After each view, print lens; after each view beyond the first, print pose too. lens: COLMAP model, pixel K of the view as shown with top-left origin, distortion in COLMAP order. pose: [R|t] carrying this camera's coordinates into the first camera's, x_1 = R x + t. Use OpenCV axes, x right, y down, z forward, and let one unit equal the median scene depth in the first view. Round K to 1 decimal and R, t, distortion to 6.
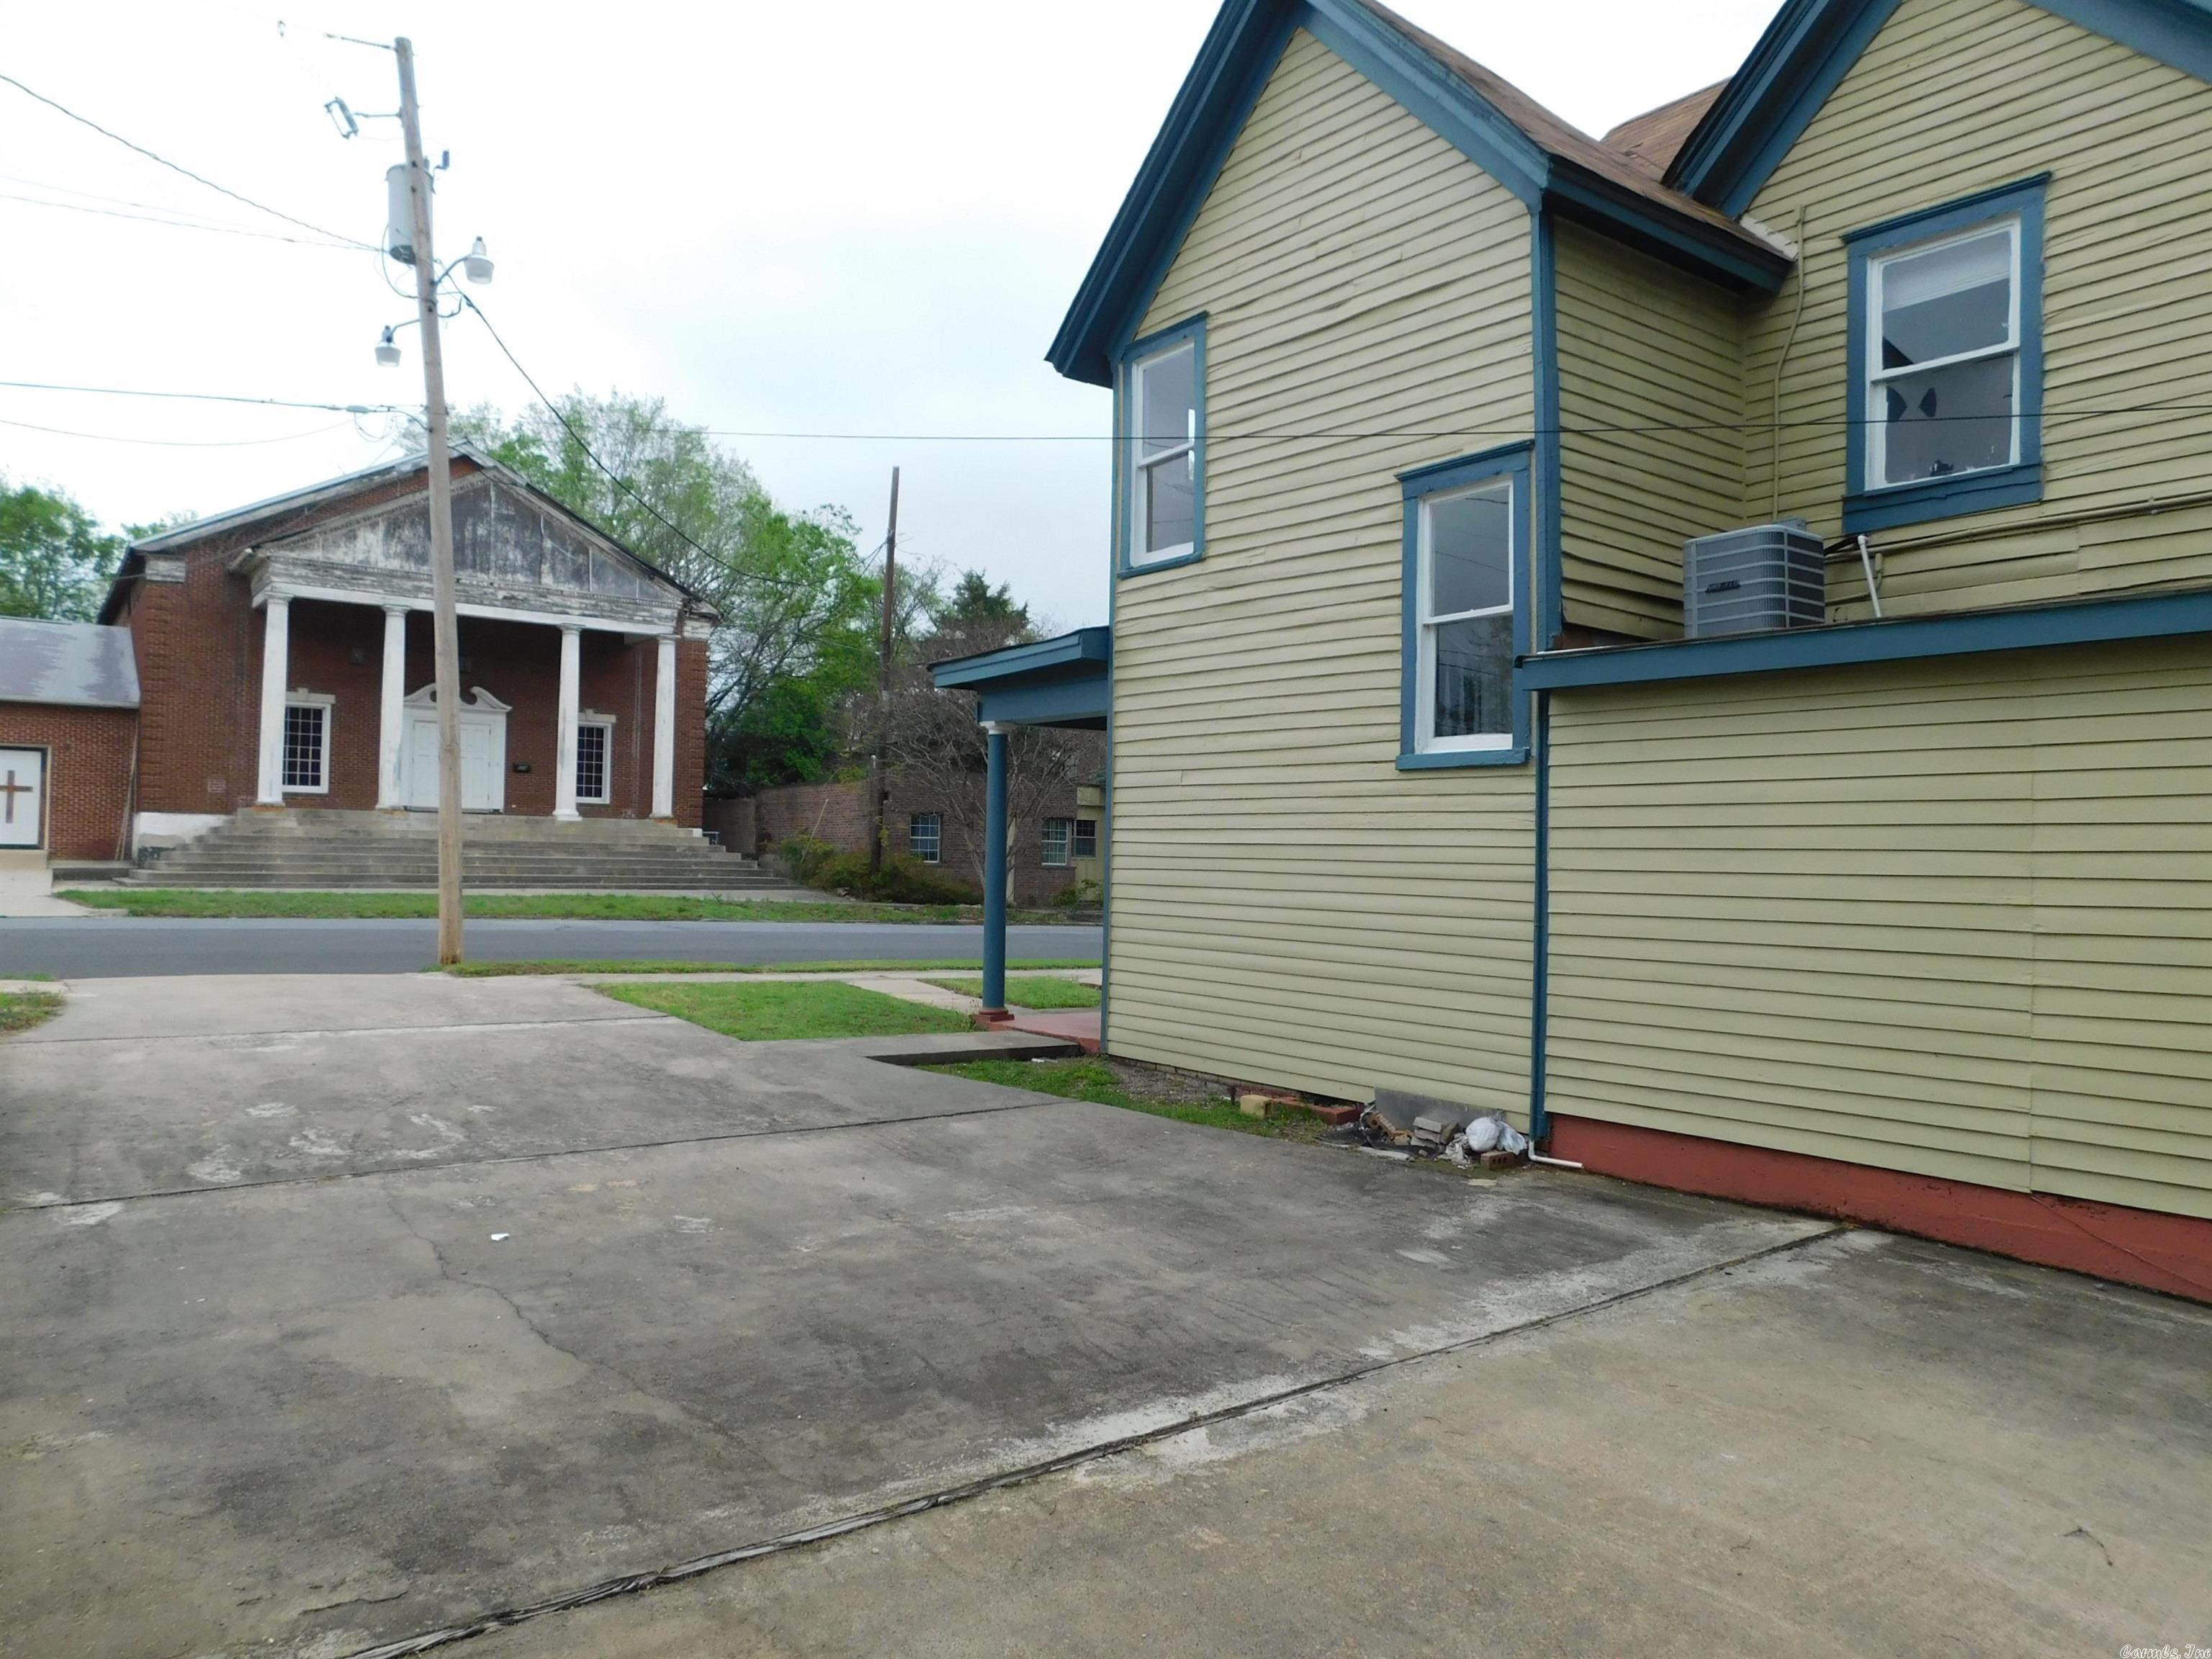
lens RADIAL K [[1440.3, 0, 1106.0], [0, 1440.3, 829.5], [0, 0, 1]] dist [-0.072810, 0.055267]
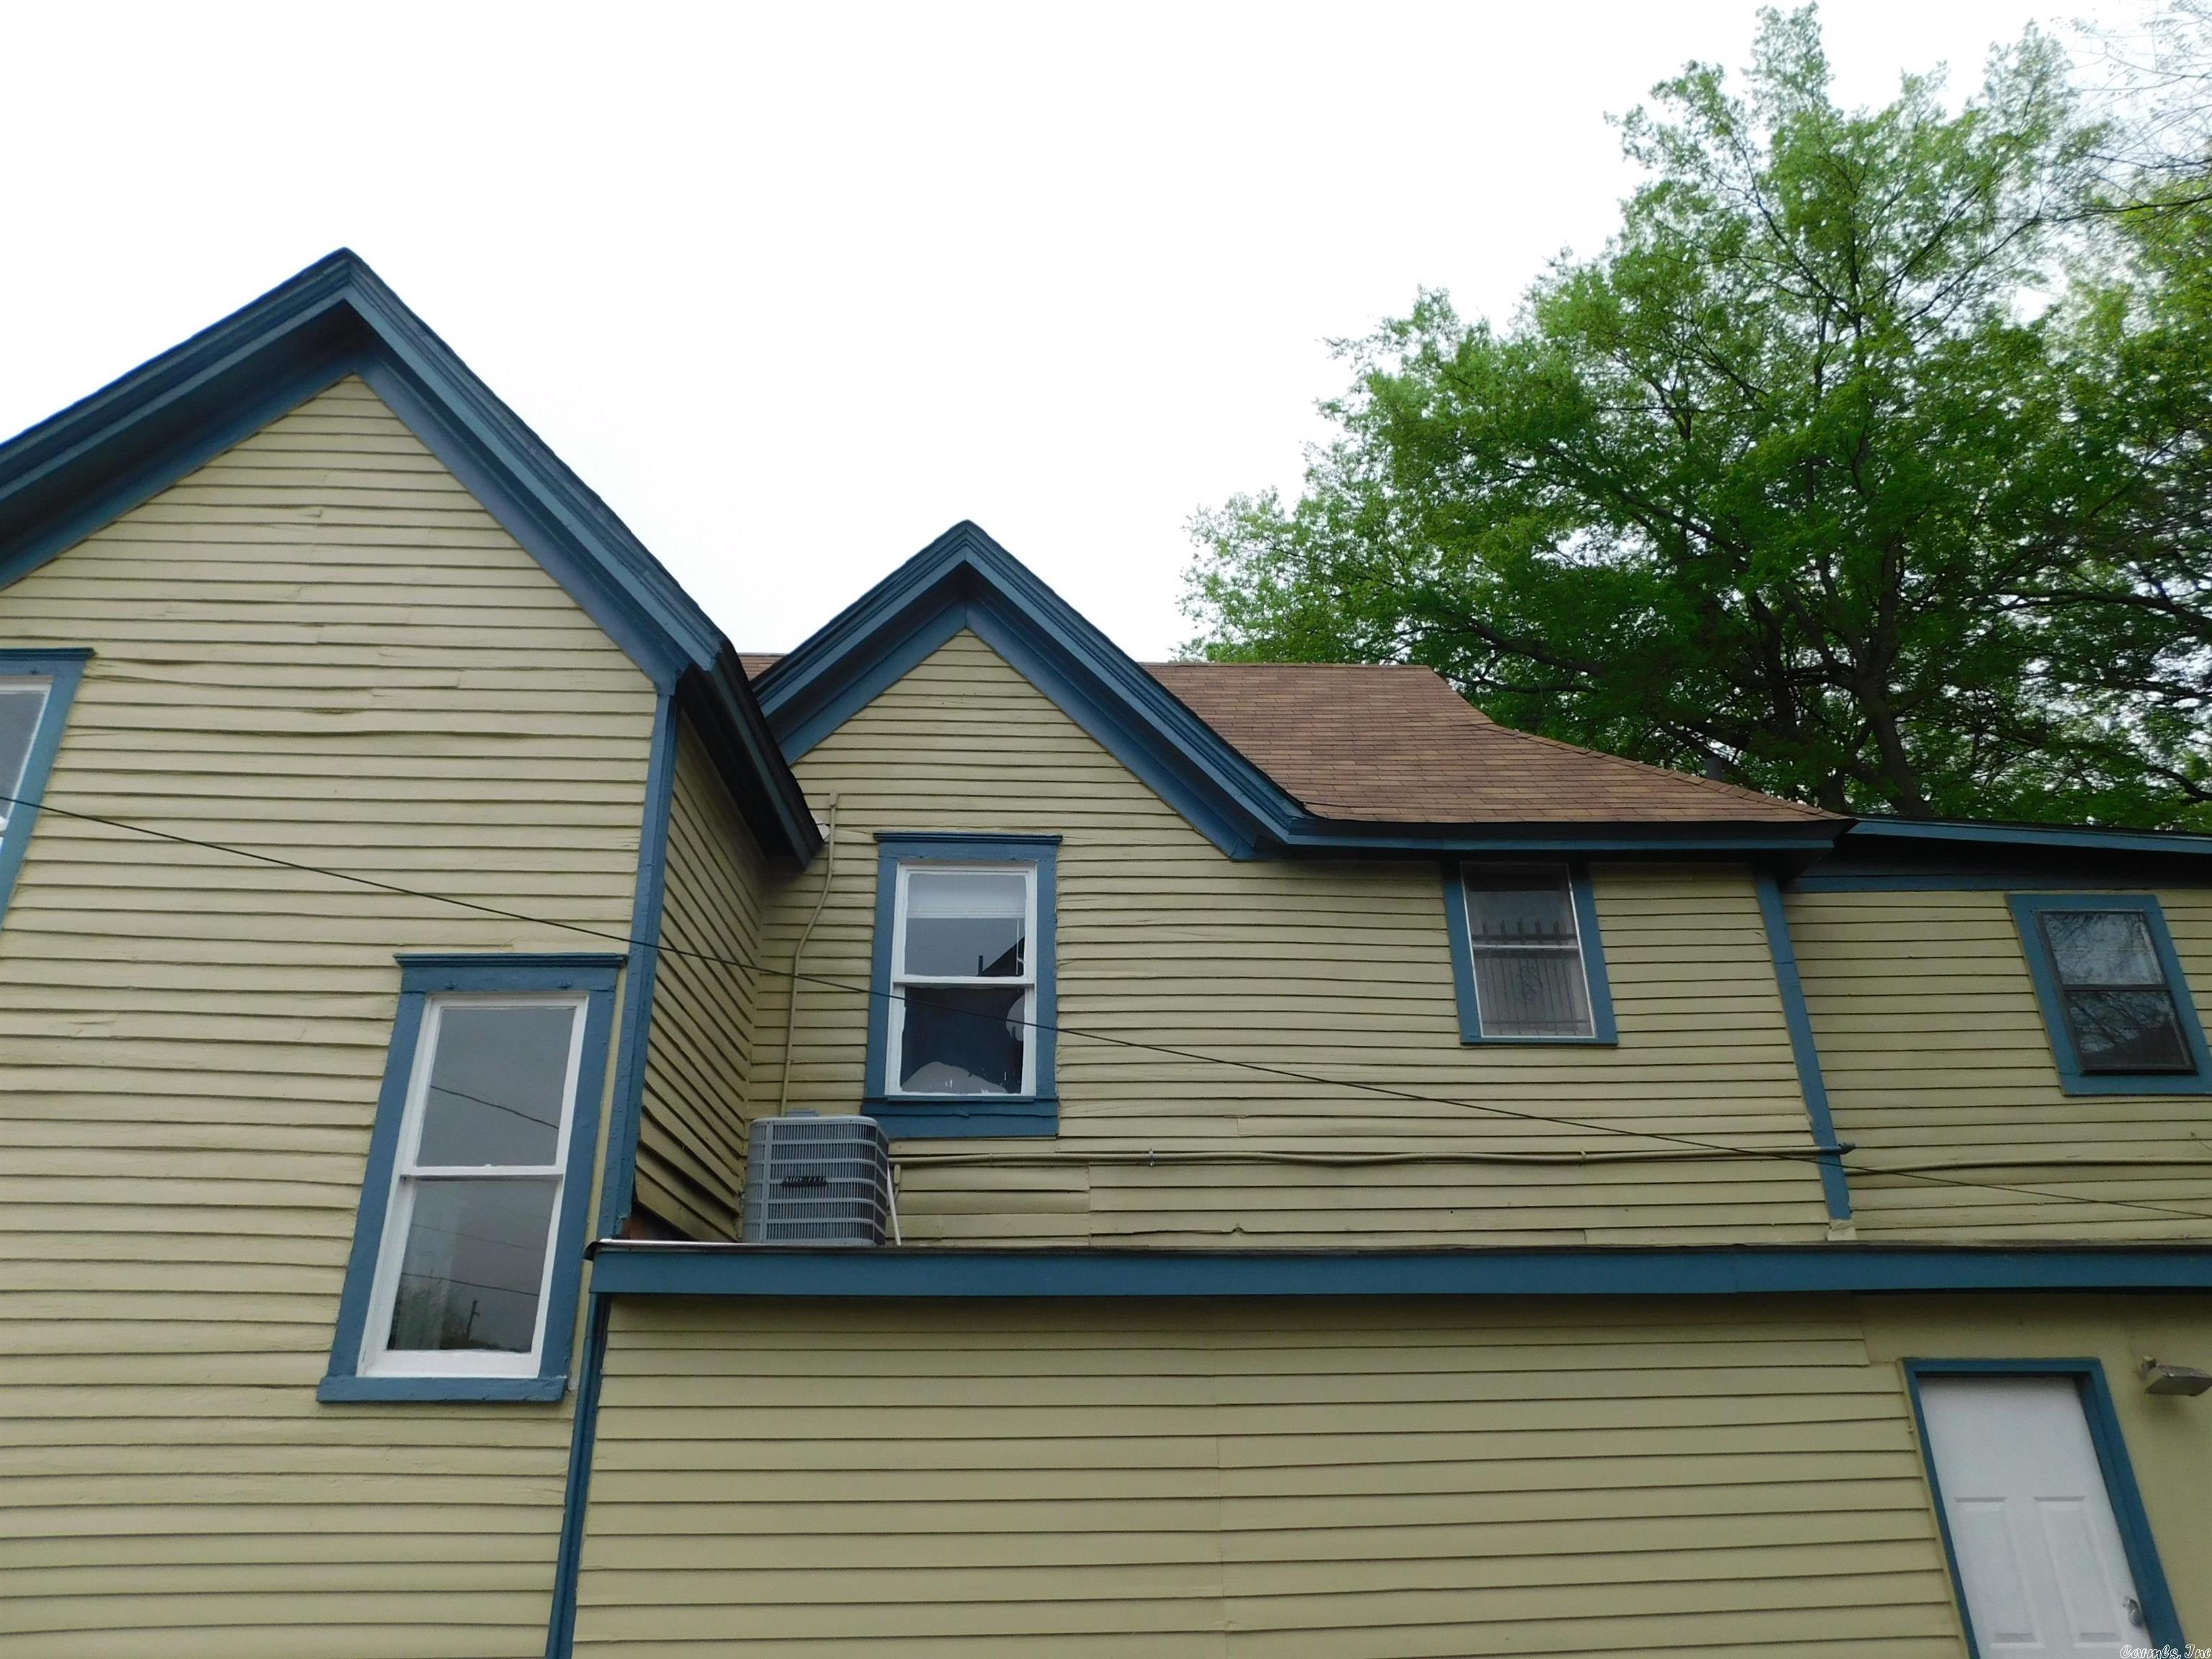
lens RADIAL K [[1460.9, 0, 1106.0], [0, 1460.9, 829.5], [0, 0, 1]] dist [-0.072033, 0.066120]
pose [[0.591144, 0.312019, 0.743770, -0.133200], [0.003721, 0.921079, -0.389359, -0.025158], [-0.806558, 0.232935, 0.543329, 0.299521]]
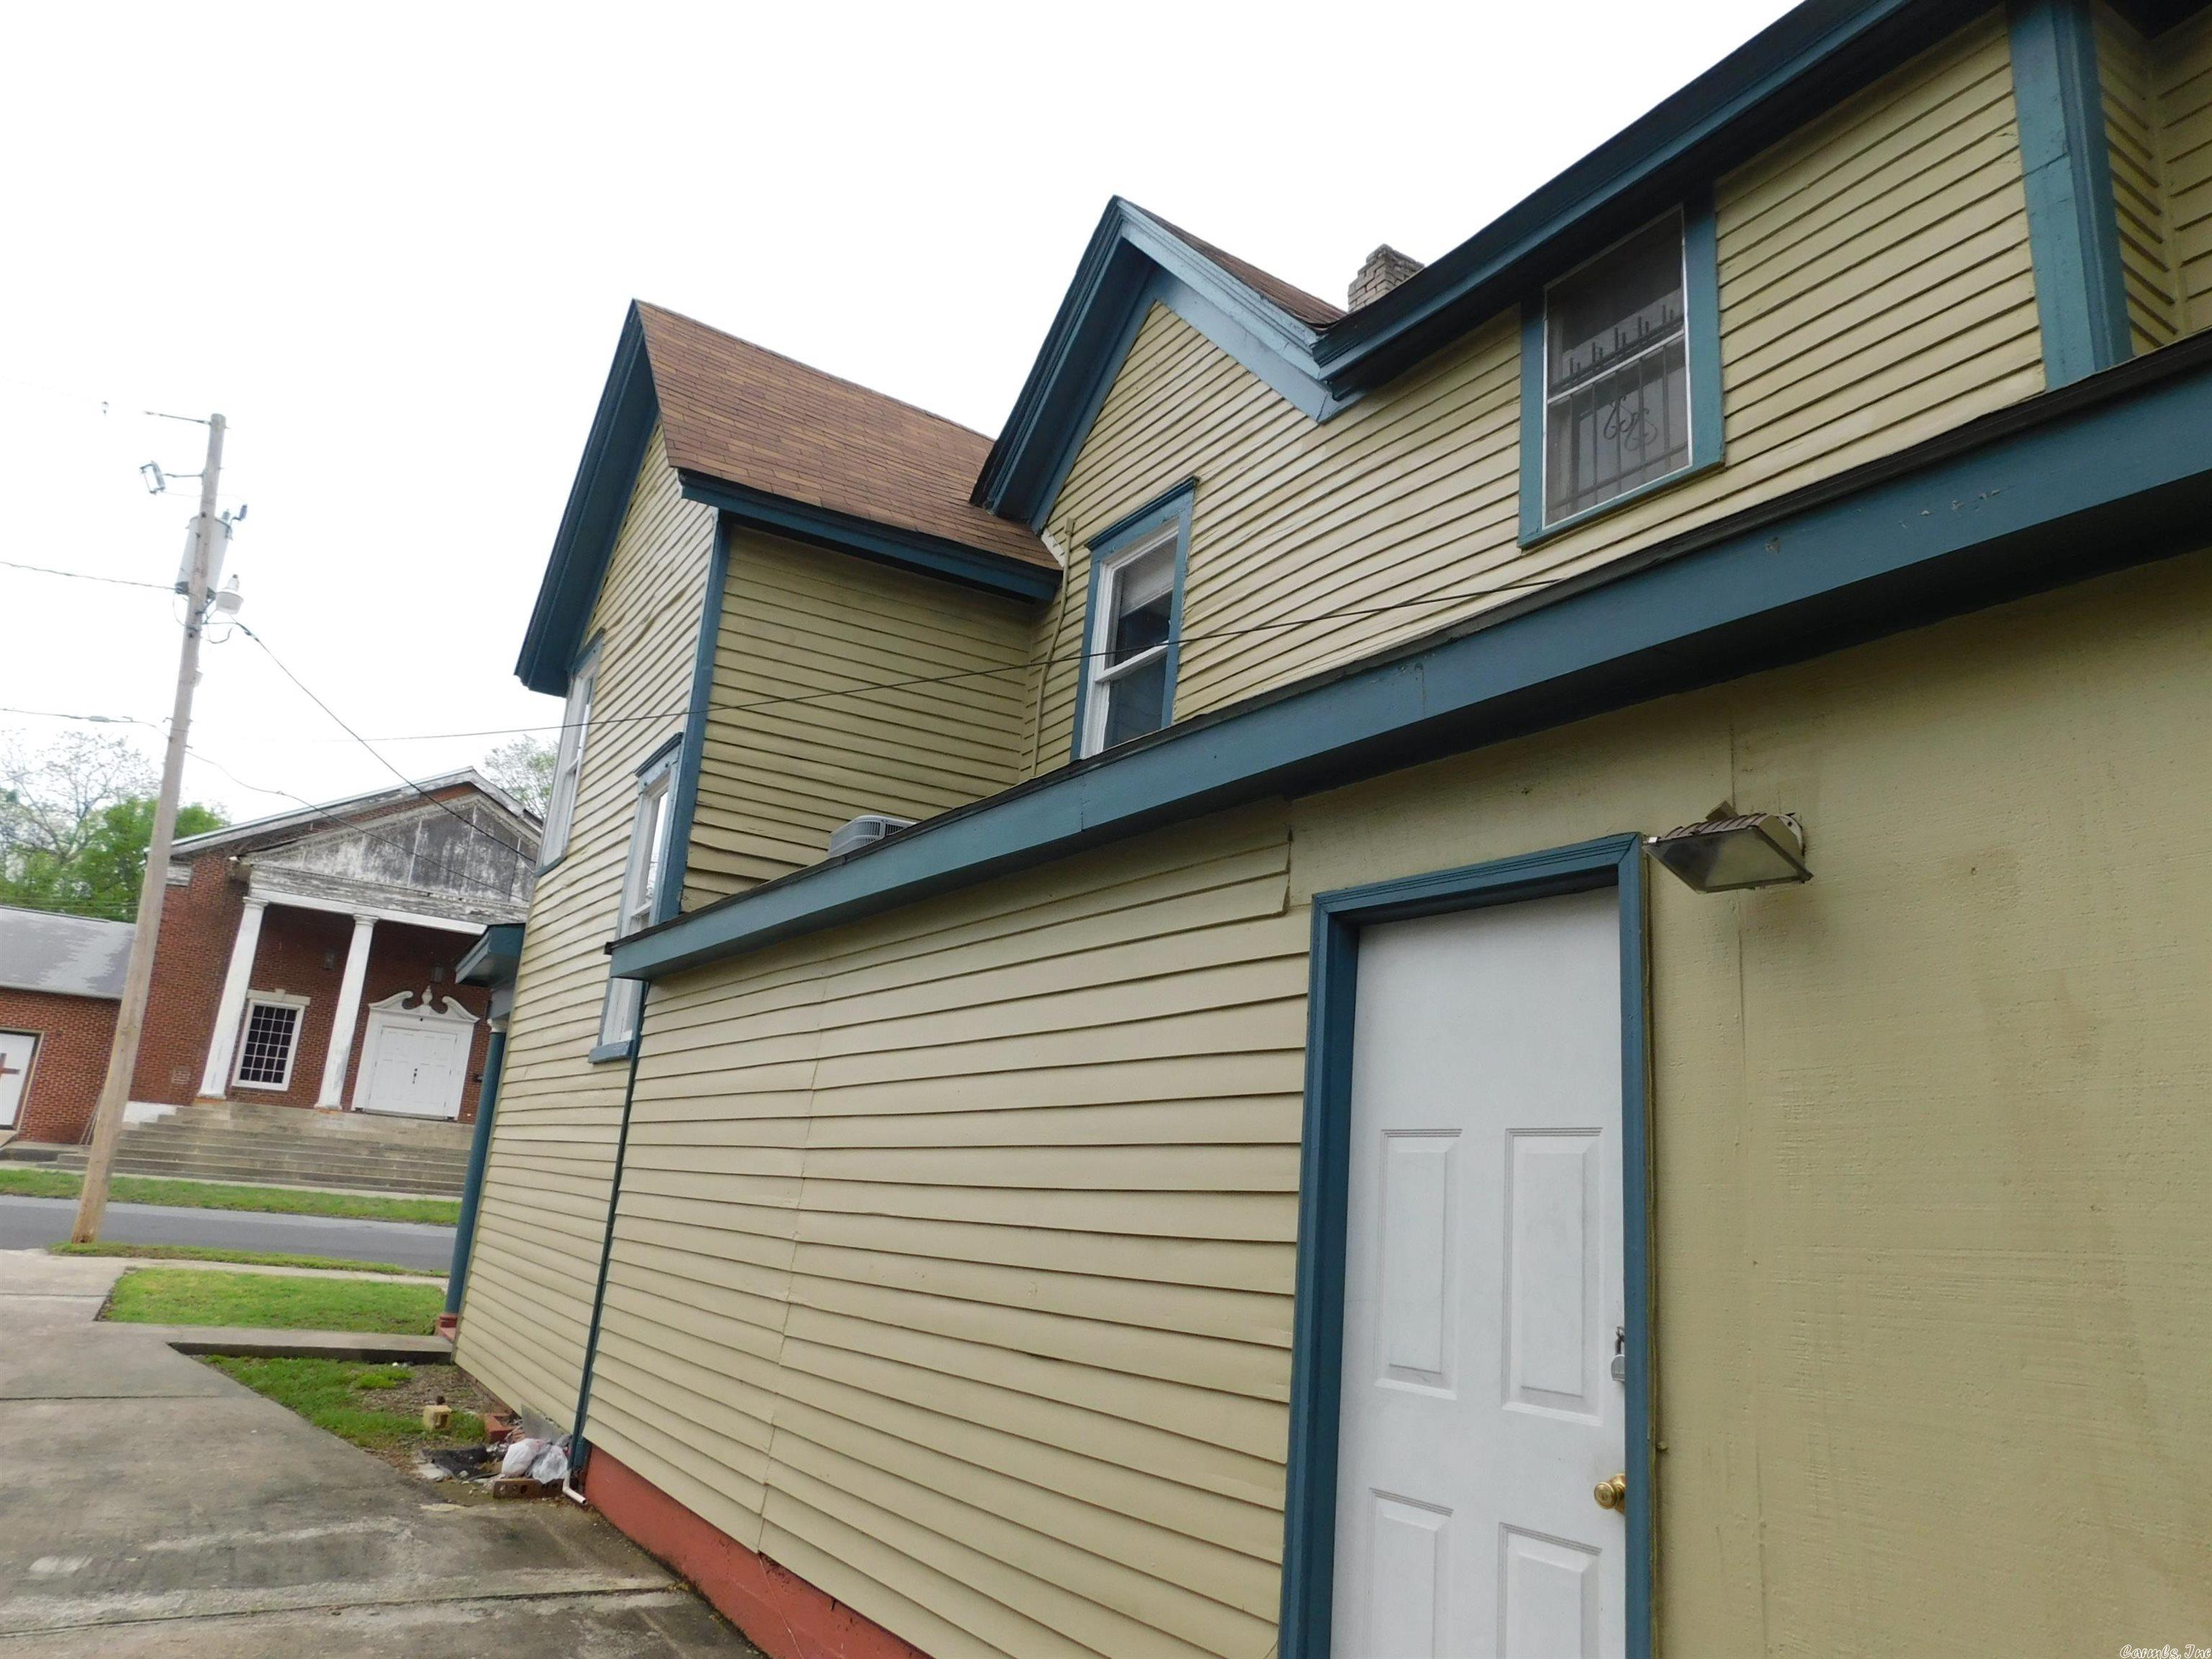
lens RADIAL K [[1440.3, 0, 1106.0], [0, 1440.3, 829.5], [0, 0, 1]] dist [-0.072810, 0.055267]
pose [[0.993033, 0.023849, -0.115396, 0.620455], [-0.050946, 0.969940, -0.237953, 0.016631], [0.106253, 0.242174, 0.964397, 0.061699]]
